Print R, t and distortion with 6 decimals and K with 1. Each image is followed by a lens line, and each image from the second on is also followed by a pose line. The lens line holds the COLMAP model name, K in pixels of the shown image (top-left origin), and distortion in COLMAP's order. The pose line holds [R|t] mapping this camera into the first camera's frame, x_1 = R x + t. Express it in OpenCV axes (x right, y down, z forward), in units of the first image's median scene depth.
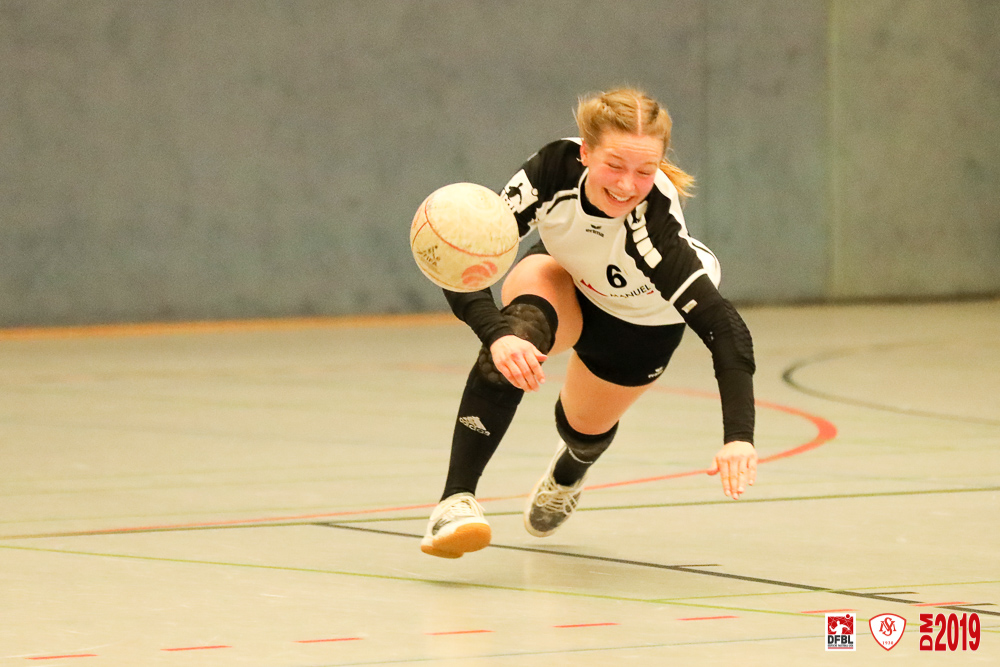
lens RADIAL K [[6111.8, 0, 500.3], [0, 6111.8, 332.7], [0, 0, 1]] dist [-0.728062, 0.000000]
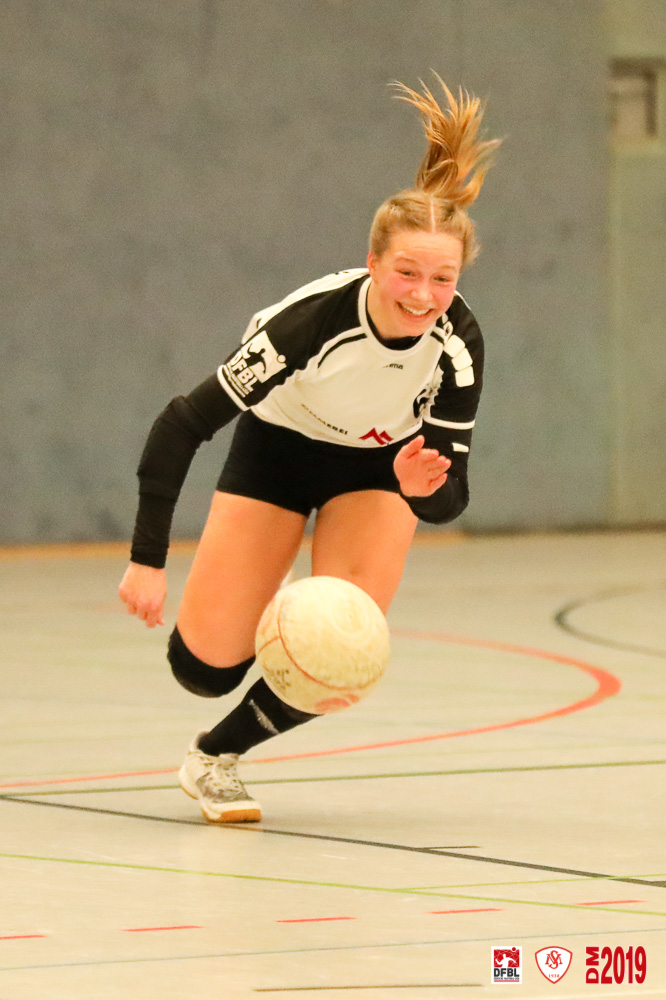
lens RADIAL K [[6111.8, 0, 332.5], [0, 6111.8, 497.5], [0, 0, 1]] dist [-0.728062, 0.000000]
pose [[0.999749, 0.000179, 0.022382, -0.002255], [0.000211, 0.999848, -0.017439, 0.005187], [-0.022382, 0.017440, 0.999597, 0.175751]]
